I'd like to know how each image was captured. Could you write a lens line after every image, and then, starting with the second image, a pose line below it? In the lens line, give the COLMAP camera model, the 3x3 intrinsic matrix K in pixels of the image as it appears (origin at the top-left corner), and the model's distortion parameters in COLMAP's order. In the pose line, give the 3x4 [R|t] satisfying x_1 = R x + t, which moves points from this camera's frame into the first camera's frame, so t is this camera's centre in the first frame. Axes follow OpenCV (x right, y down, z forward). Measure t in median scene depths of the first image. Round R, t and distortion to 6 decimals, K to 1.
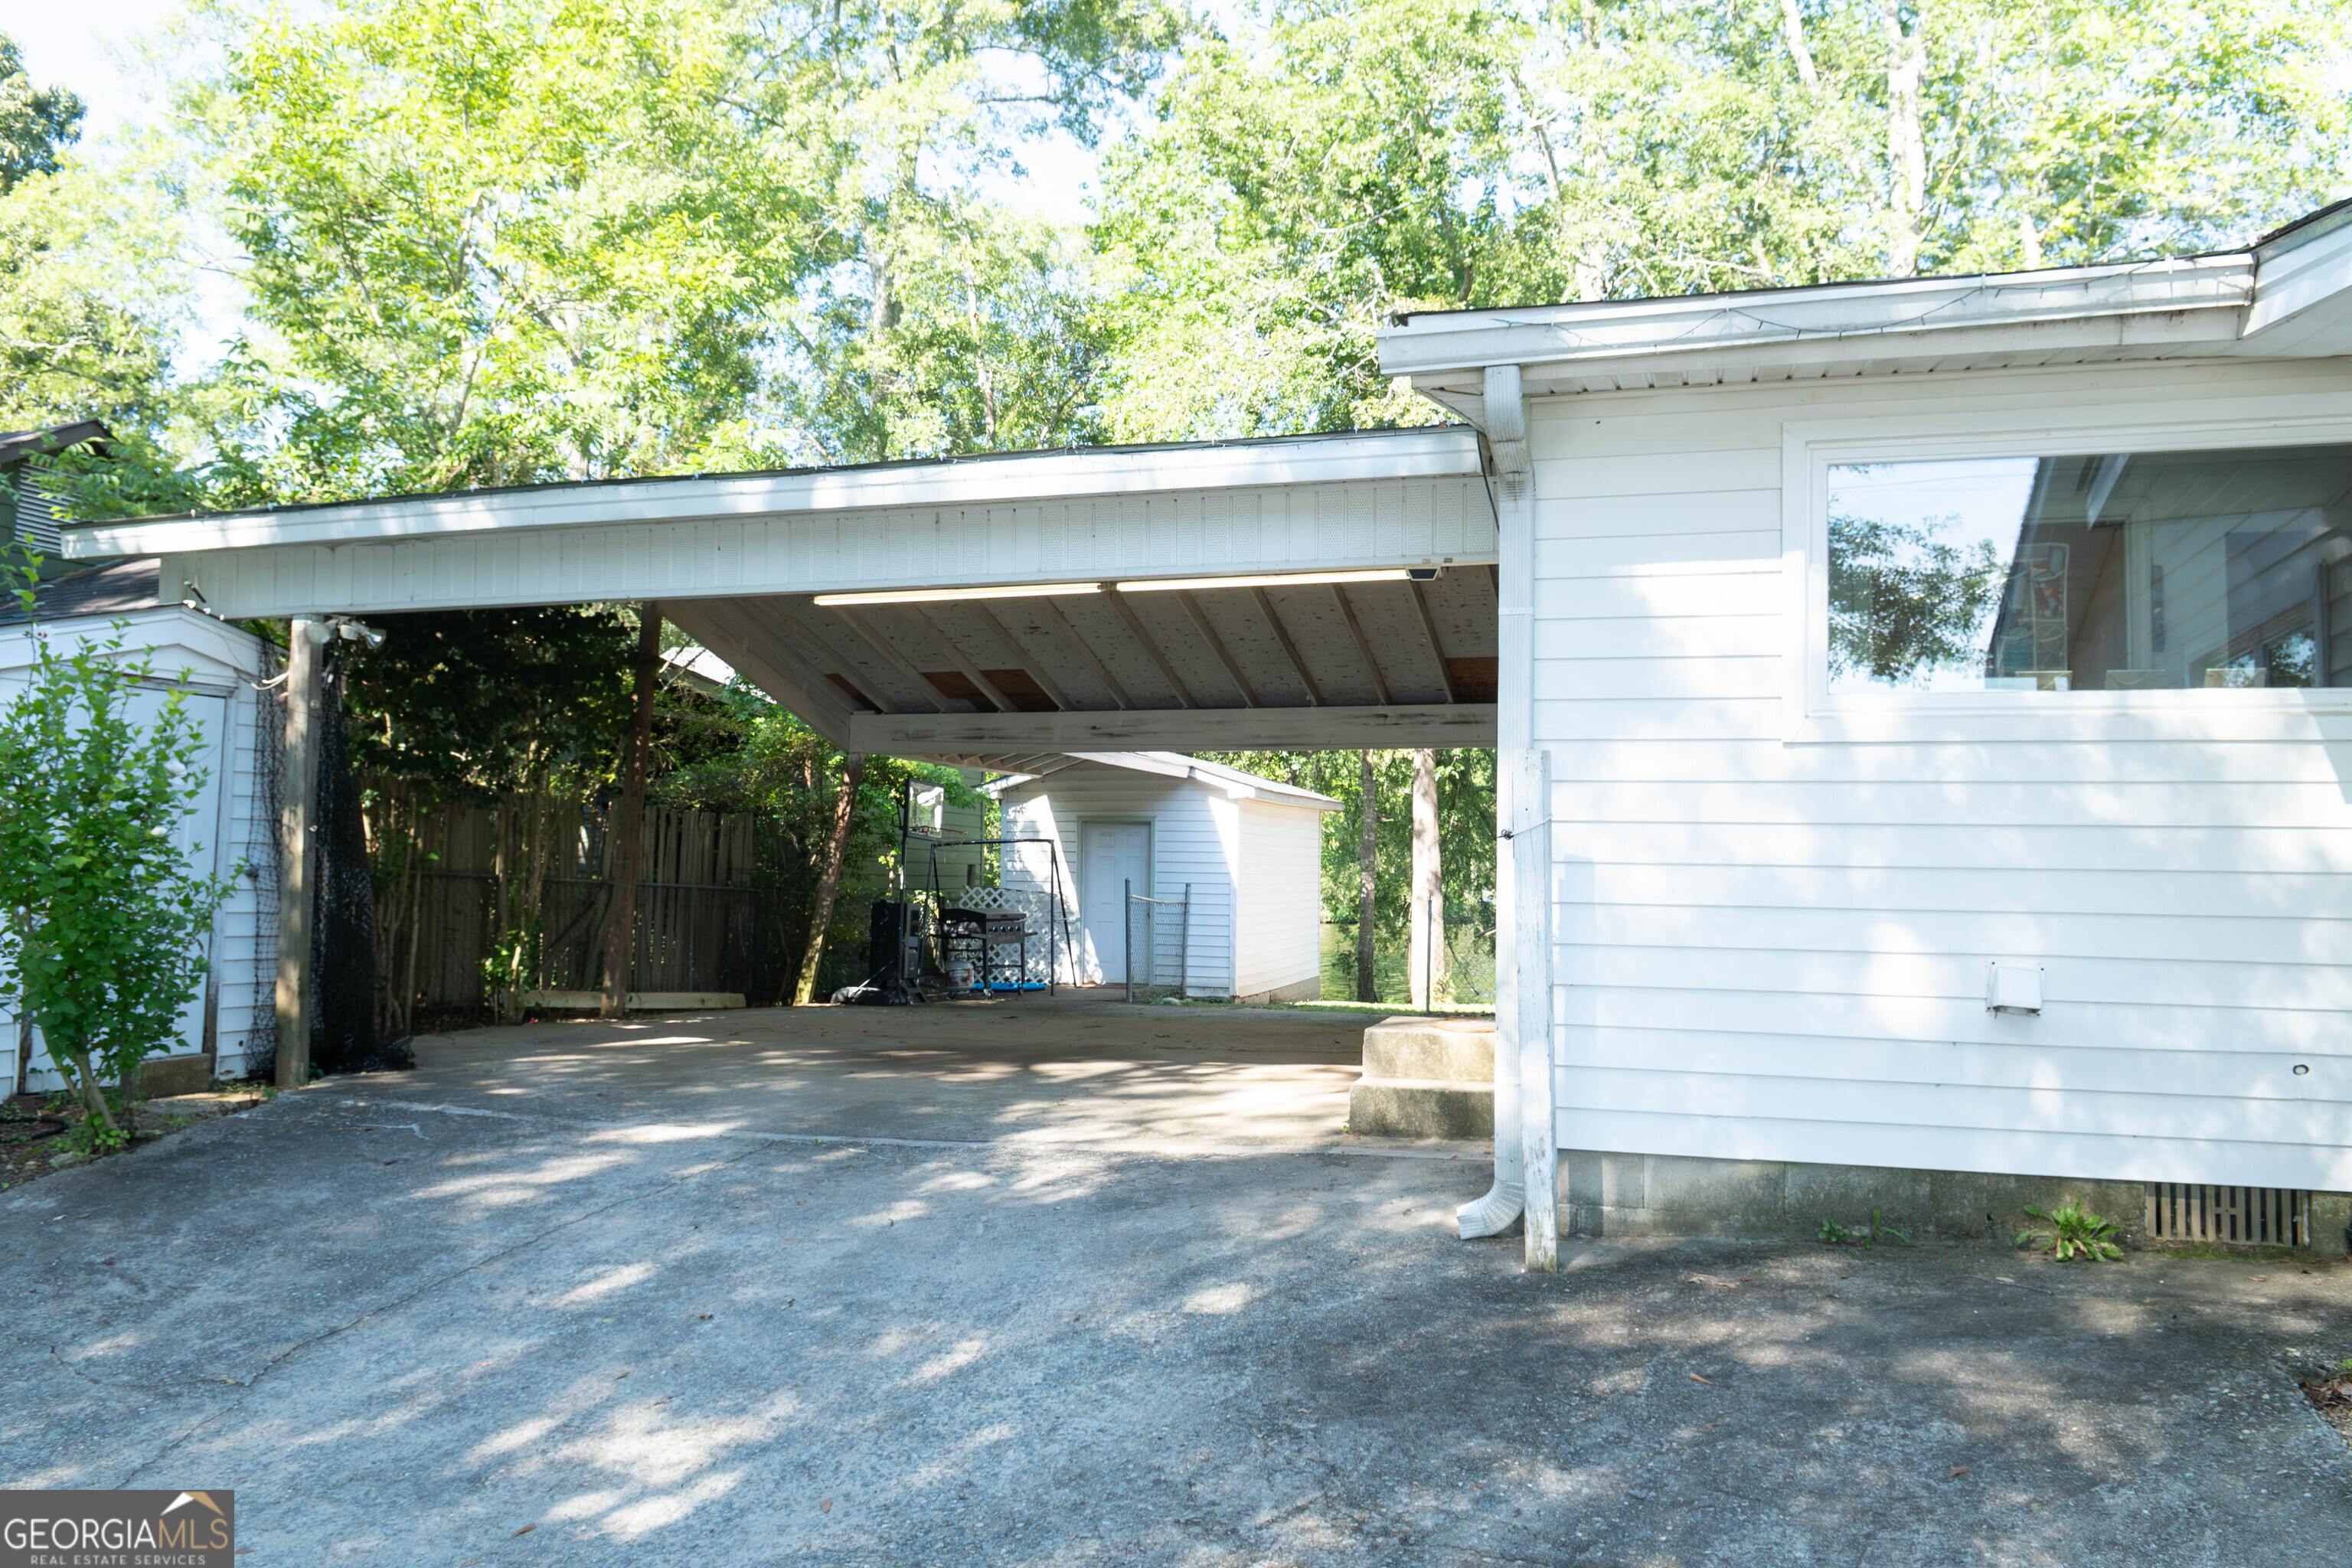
lens RADIAL K [[1750.0, 0, 1174.0], [0, 1750.0, 786.7], [0, 0, 1]] dist [-0.015799, -0.010338]
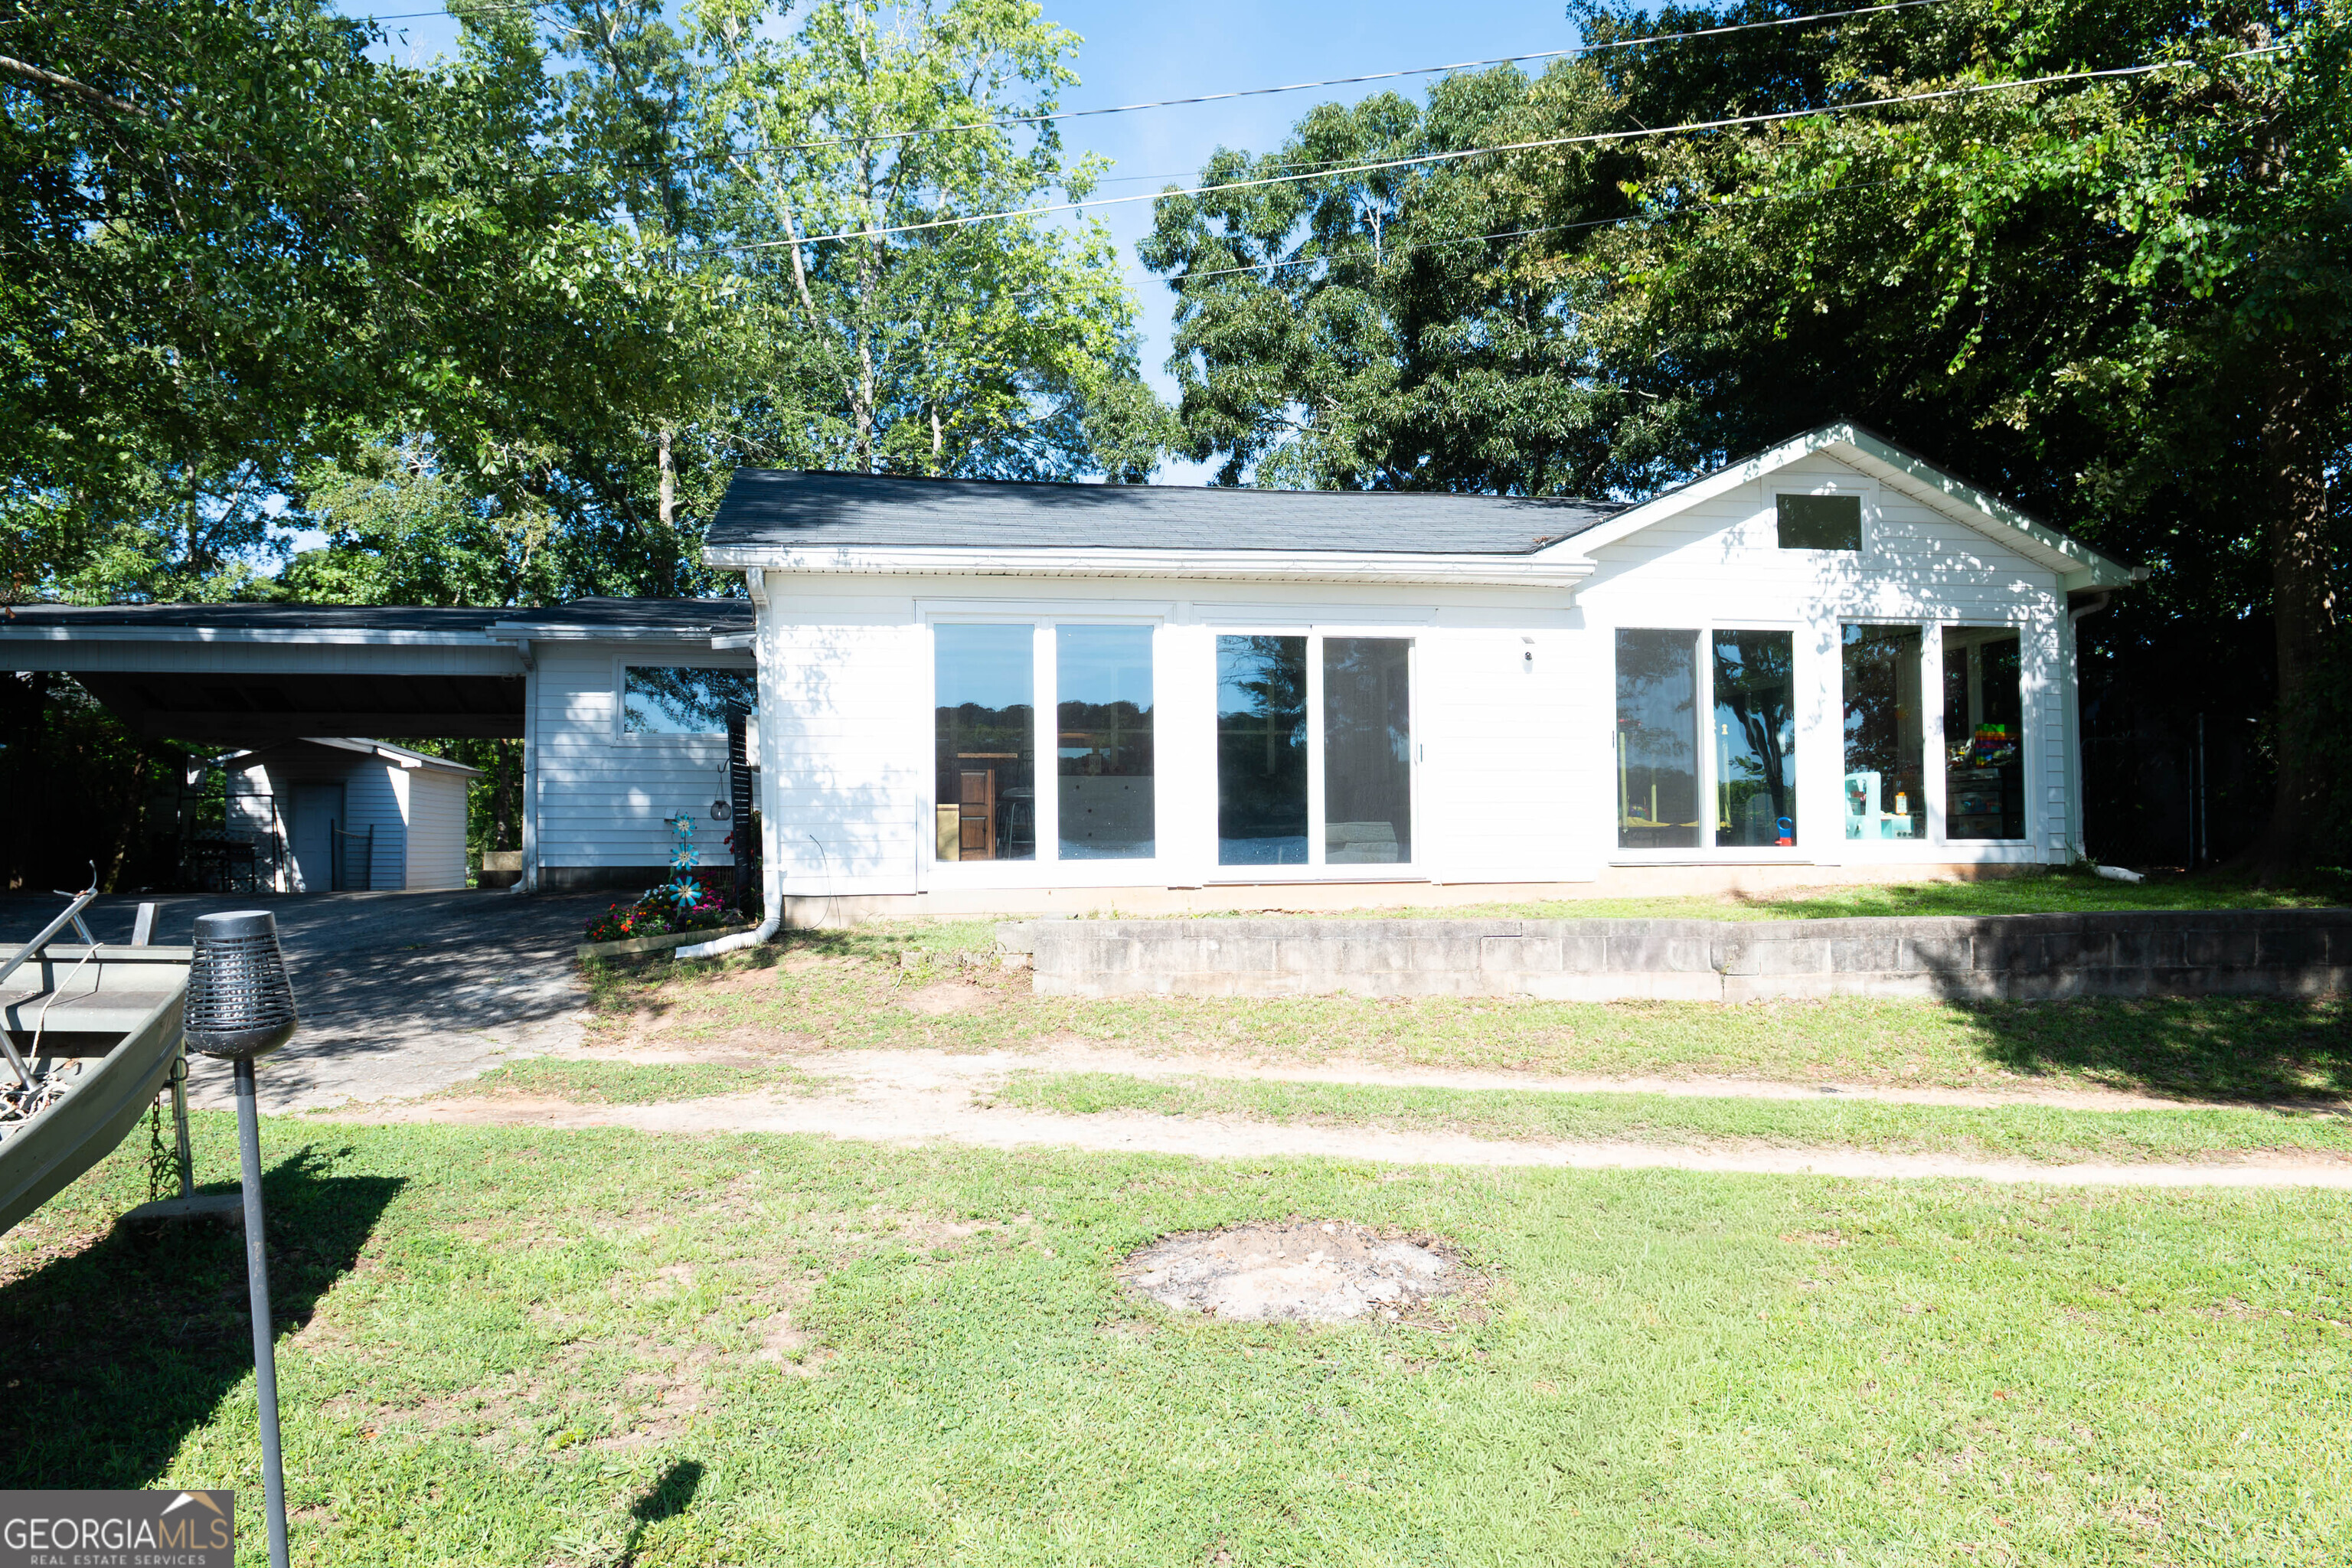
lens RADIAL K [[1750.0, 0, 1175.5], [0, 1750.0, 777.6], [0, 0, 1]] dist [-0.015799, -0.010338]
pose [[0.916411, 0.004953, 0.400208, 0.043227], [-0.008559, 0.999937, 0.007225, -0.001419], [-0.400147, -0.010046, 0.916396, -0.640097]]
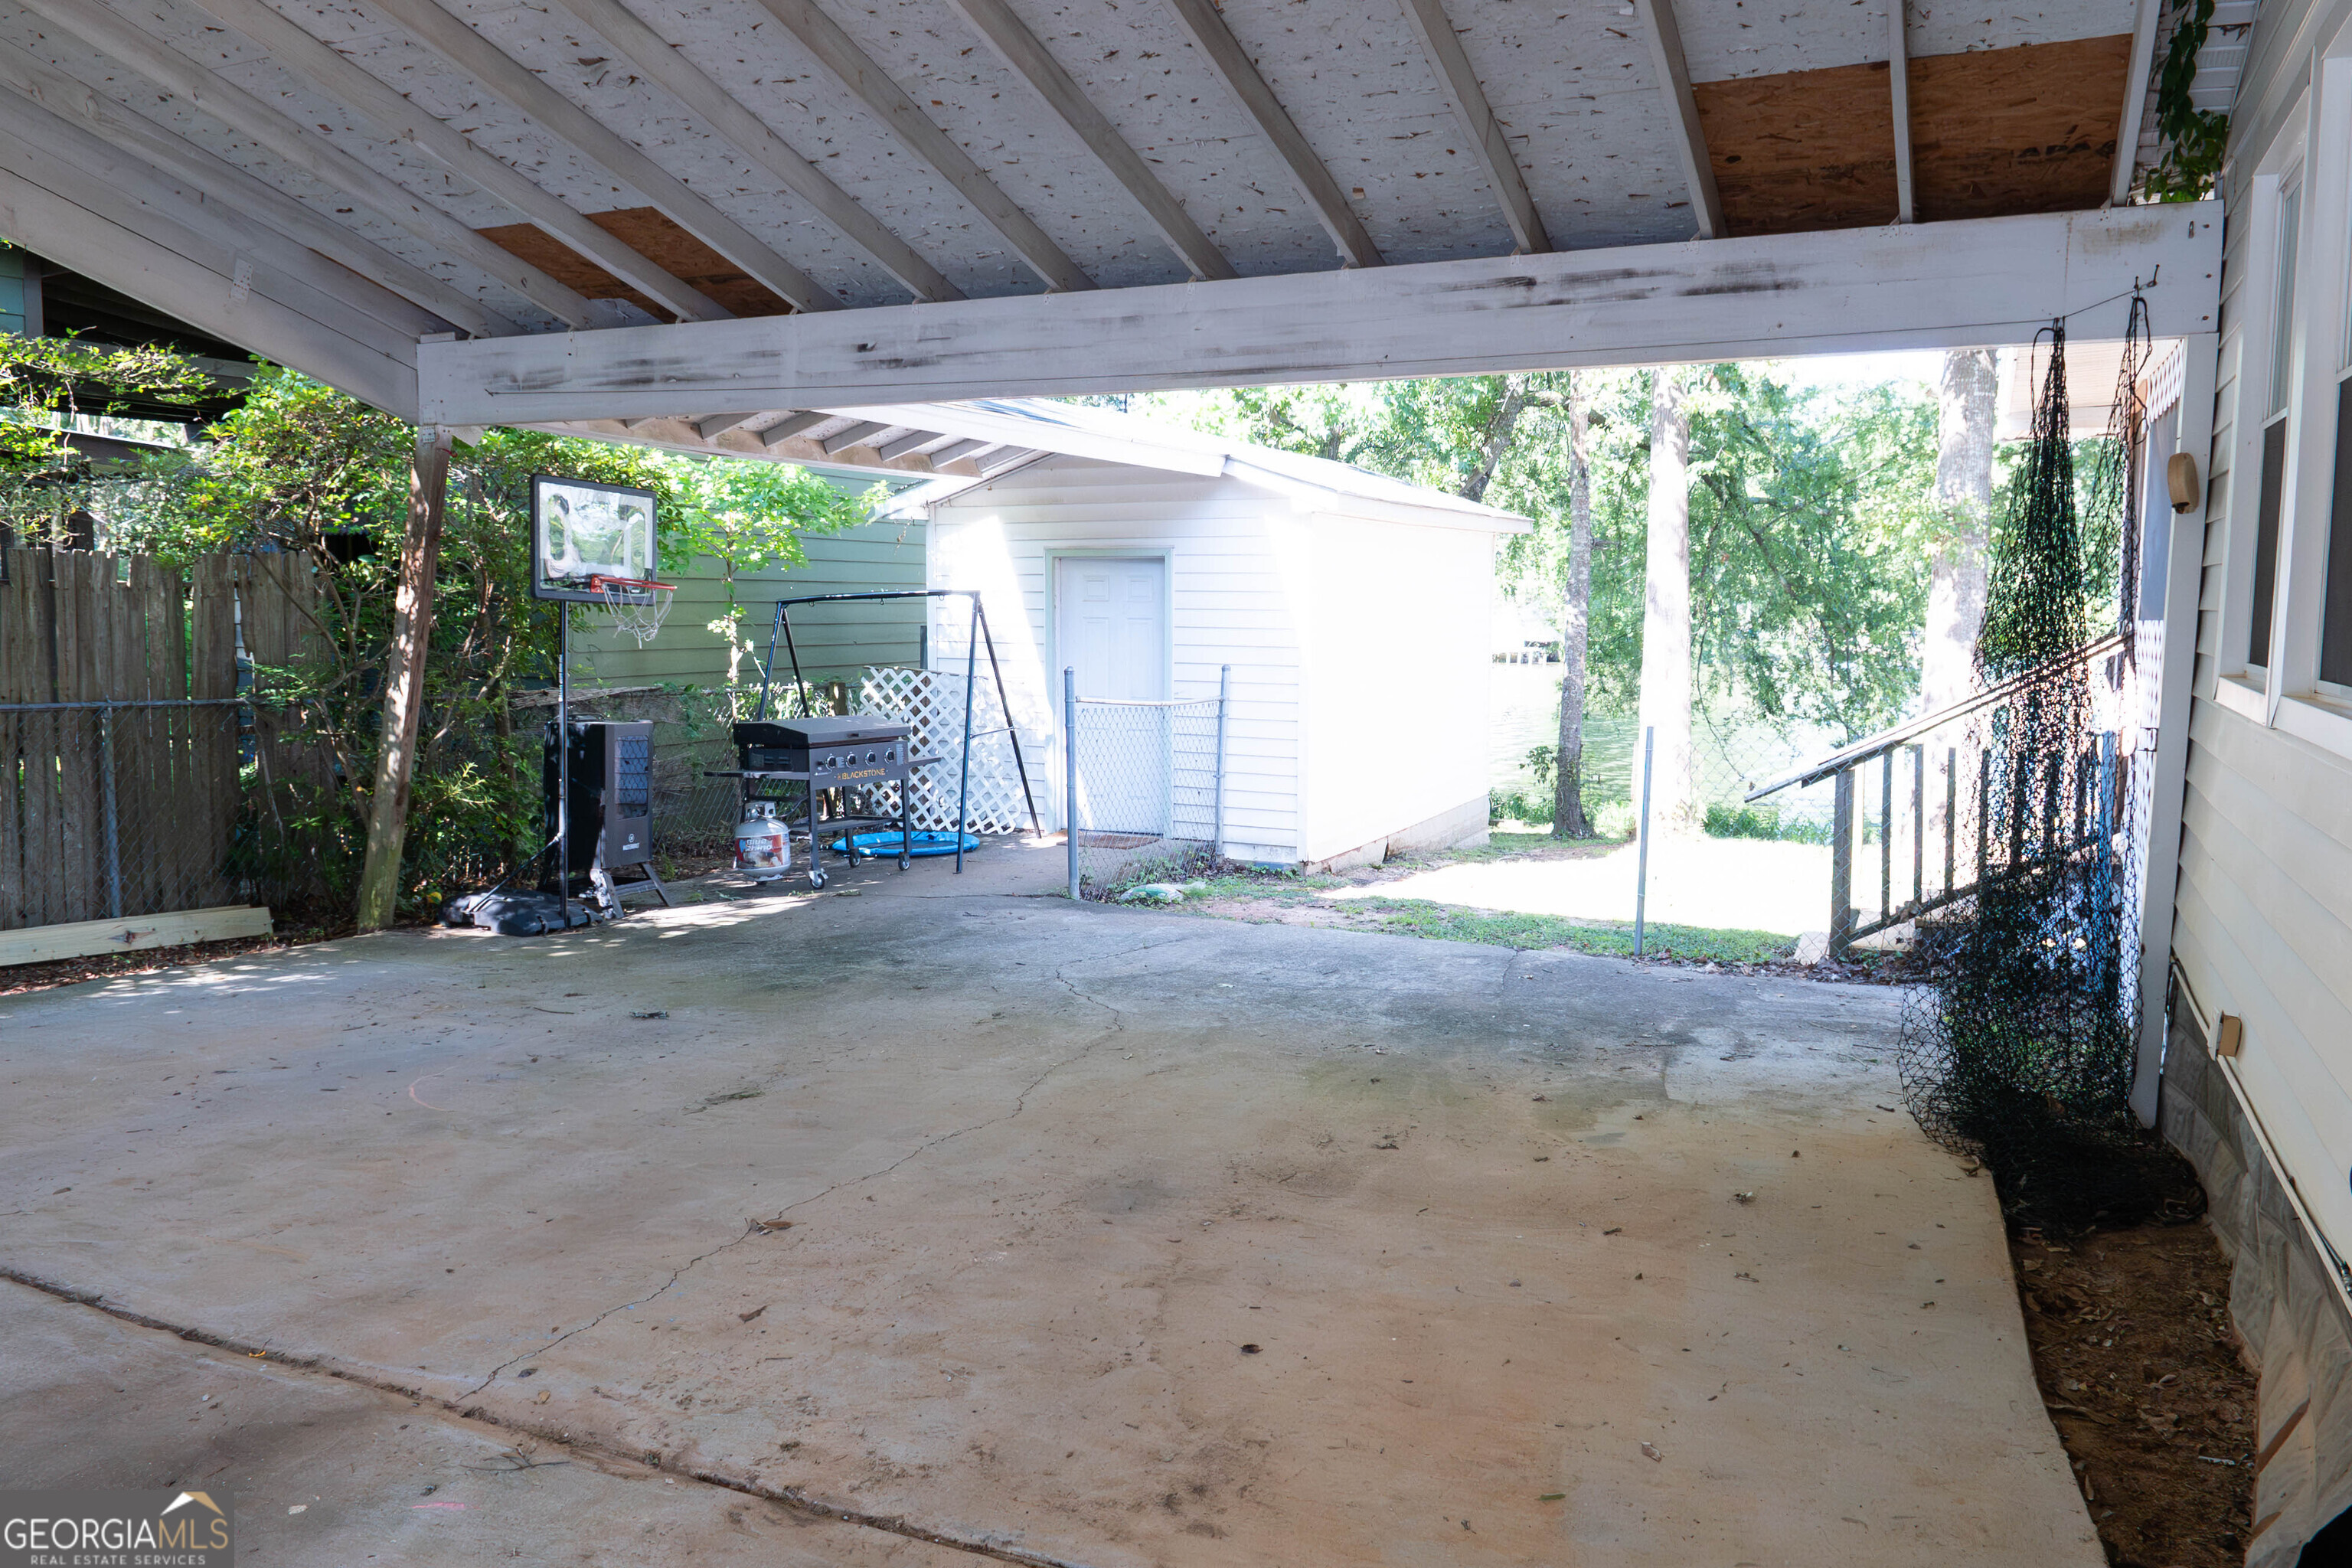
lens RADIAL K [[1750.0, 0, 1177.8], [0, 1750.0, 790.6], [0, 0, 1]] dist [-0.015799, -0.010338]
pose [[0.990843, 0.007014, -0.134838, 0.076455], [0.014219, 0.987676, 0.155867, 0.007176], [0.134269, -0.156357, 0.978532, 0.471305]]
